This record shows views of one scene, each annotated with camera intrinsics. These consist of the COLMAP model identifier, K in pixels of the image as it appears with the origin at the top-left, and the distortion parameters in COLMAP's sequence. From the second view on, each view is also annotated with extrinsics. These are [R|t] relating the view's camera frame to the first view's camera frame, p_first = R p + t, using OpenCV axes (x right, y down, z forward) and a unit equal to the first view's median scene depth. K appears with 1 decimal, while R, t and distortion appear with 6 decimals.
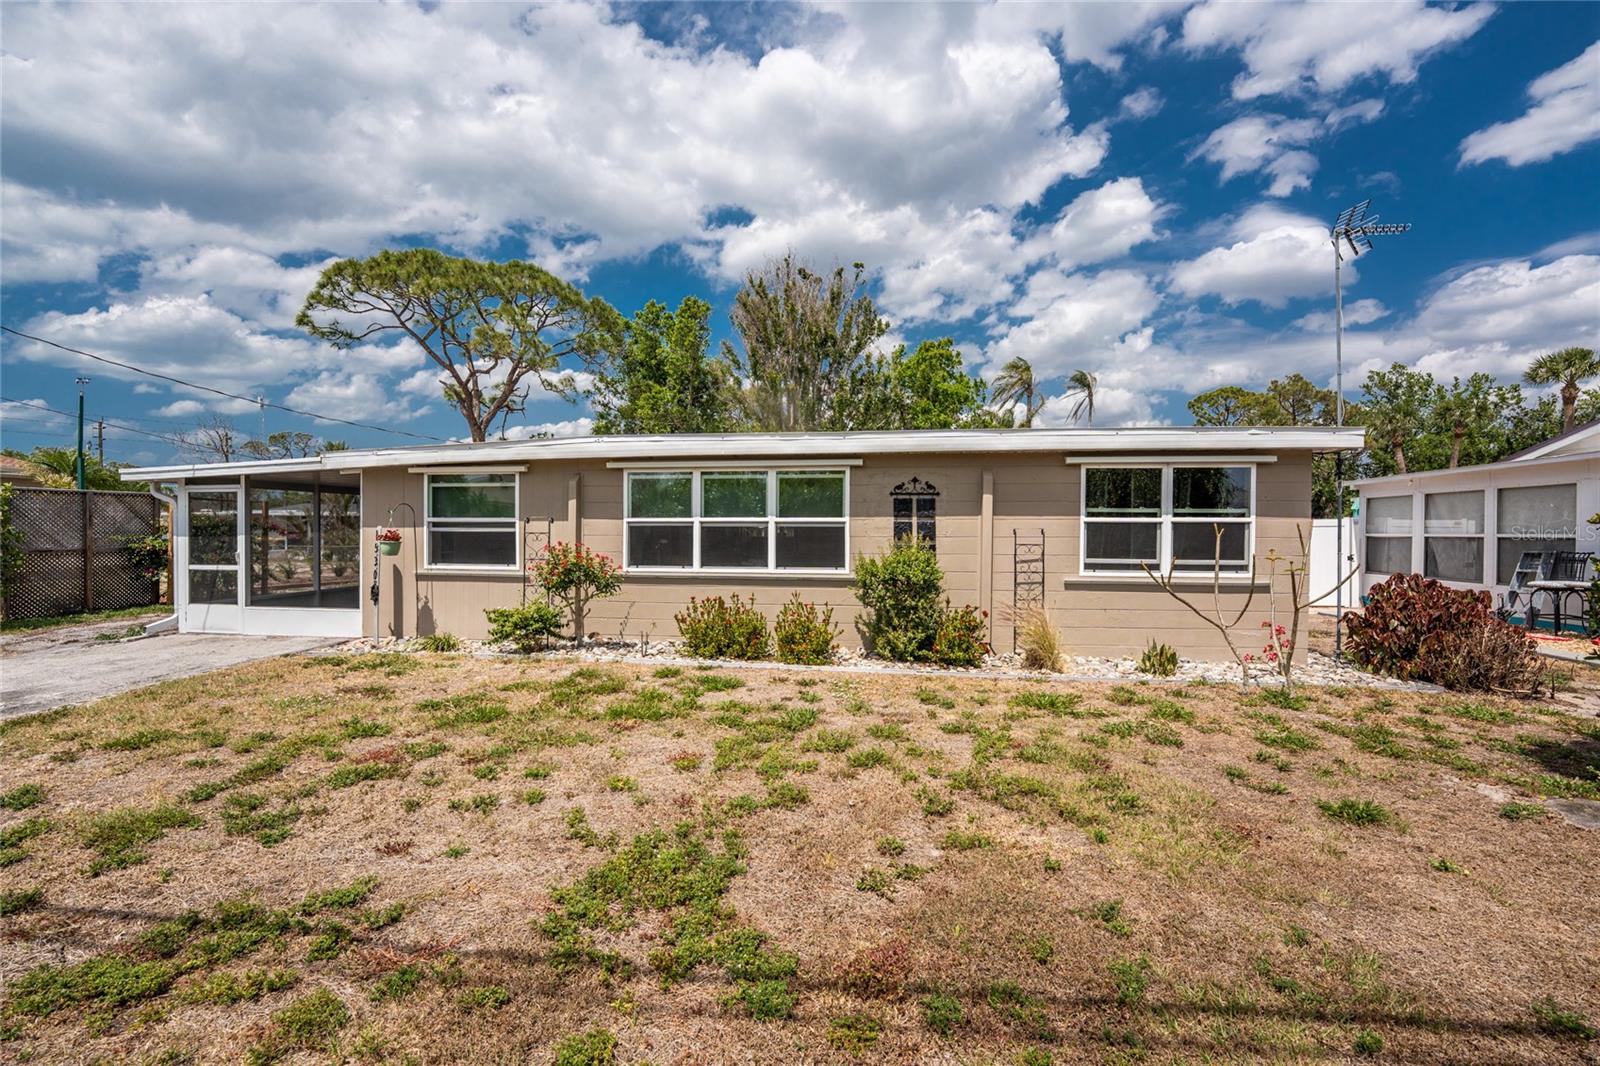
lens RADIAL K [[657.7, 0, 807.4], [0, 657.7, 533.2], [0, 0, 1]] dist [-0.022485, 0.000422]
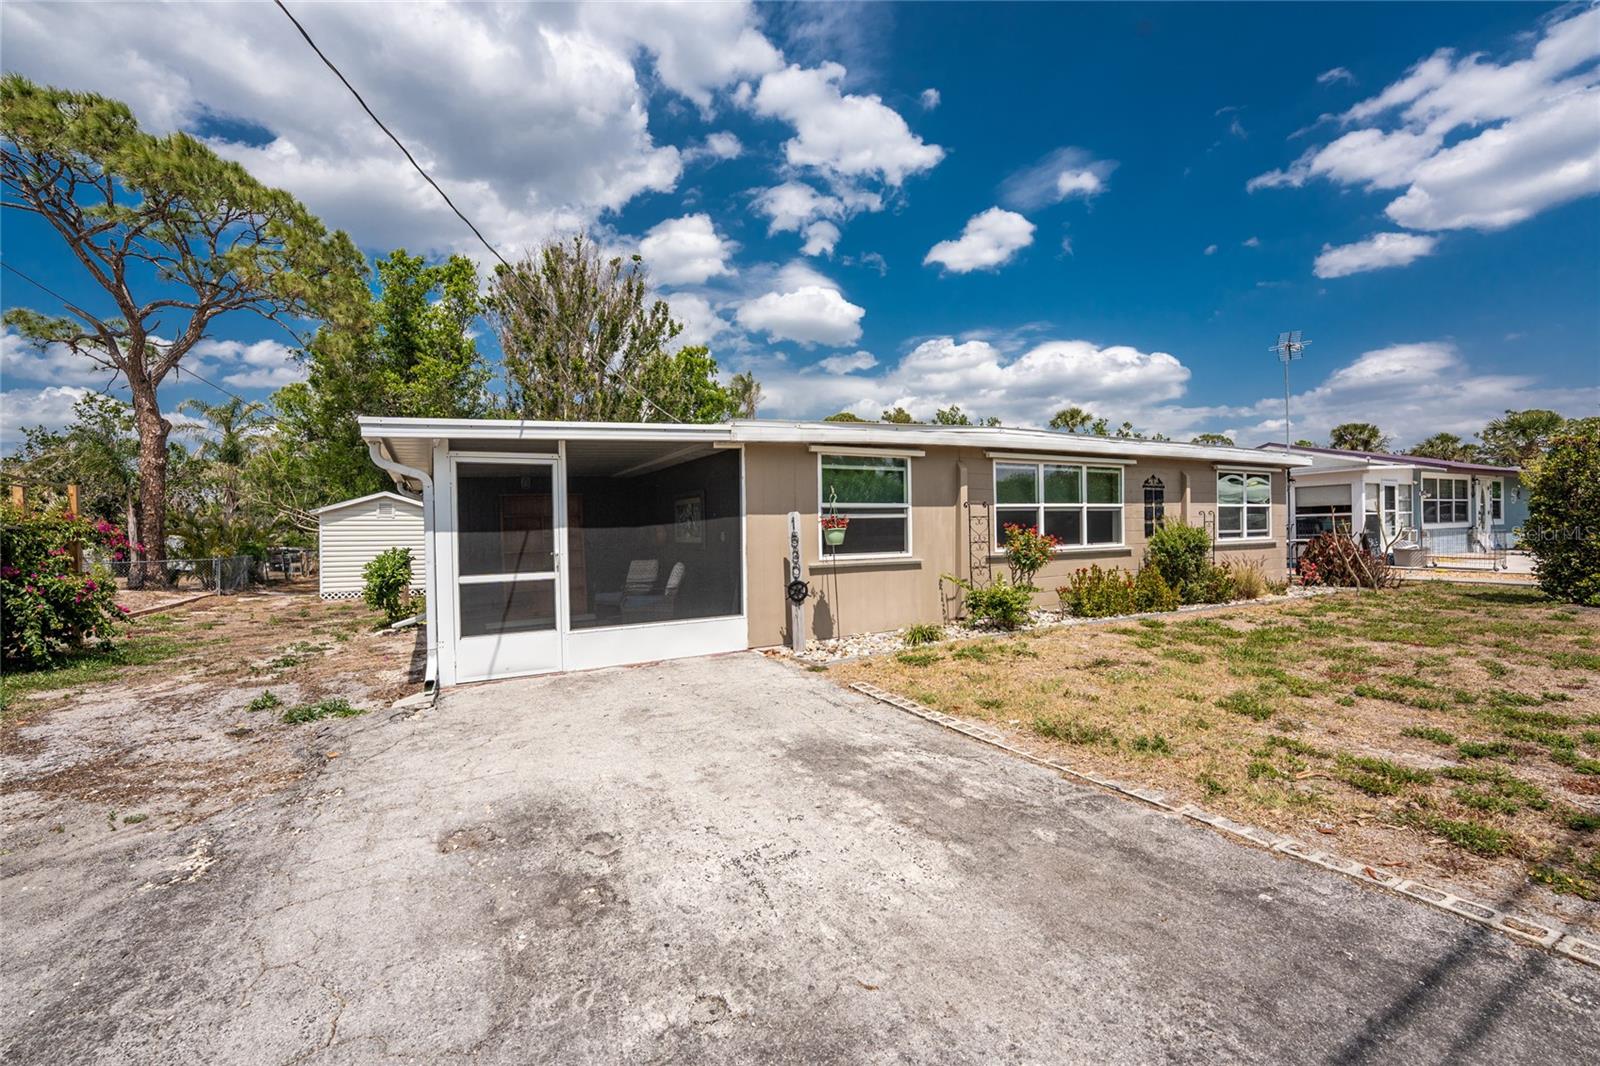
lens RADIAL K [[677.0, 0, 783.9], [0, 677.0, 540.8], [0, 0, 1]] dist [-0.020561, 0.000285]
pose [[0.801302, -0.026779, 0.597661, -1.099246], [0.028343, 0.999575, 0.006786, 0.018483], [-0.597588, 0.011502, 0.801720, 0.276359]]
